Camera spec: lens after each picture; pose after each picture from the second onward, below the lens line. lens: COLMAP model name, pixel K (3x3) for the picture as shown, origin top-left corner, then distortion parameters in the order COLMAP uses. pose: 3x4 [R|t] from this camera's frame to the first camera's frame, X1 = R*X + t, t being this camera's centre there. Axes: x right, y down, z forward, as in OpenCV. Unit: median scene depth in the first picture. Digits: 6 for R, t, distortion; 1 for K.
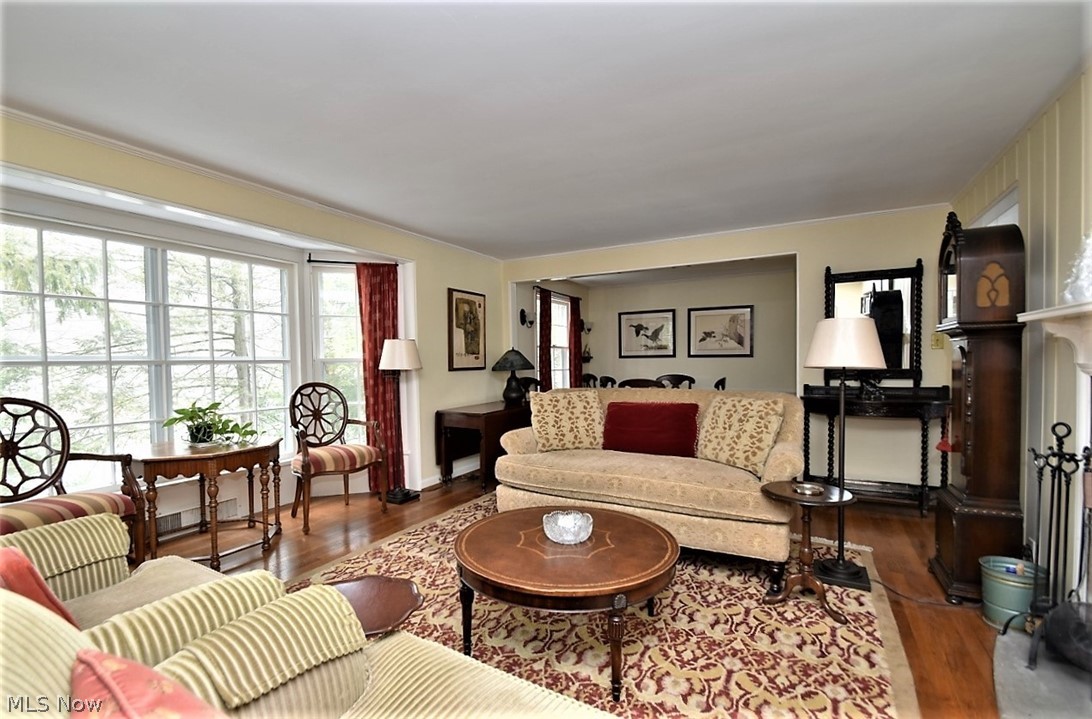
lens RADIAL K [[472.6, 0, 548.3], [0, 472.6, 364.6], [0, 0, 1]] dist [-0.012539, -0.004156]
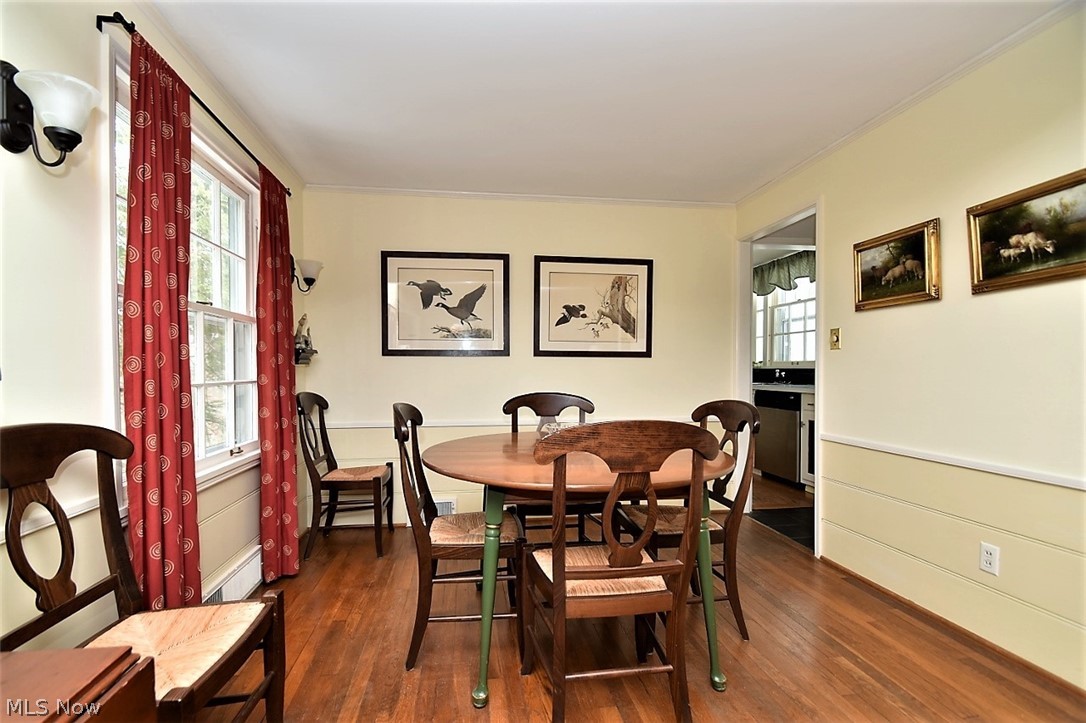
lens RADIAL K [[470.0, 0, 516.7], [0, 470.0, 378.7], [0, 0, 1]] dist [-0.012539, -0.004156]
pose [[0.824499, -0.005301, 0.565838, 0.005207], [-0.007990, 0.999747, 0.021009, -0.001552], [-0.565806, -0.021843, 0.824249, 0.593533]]
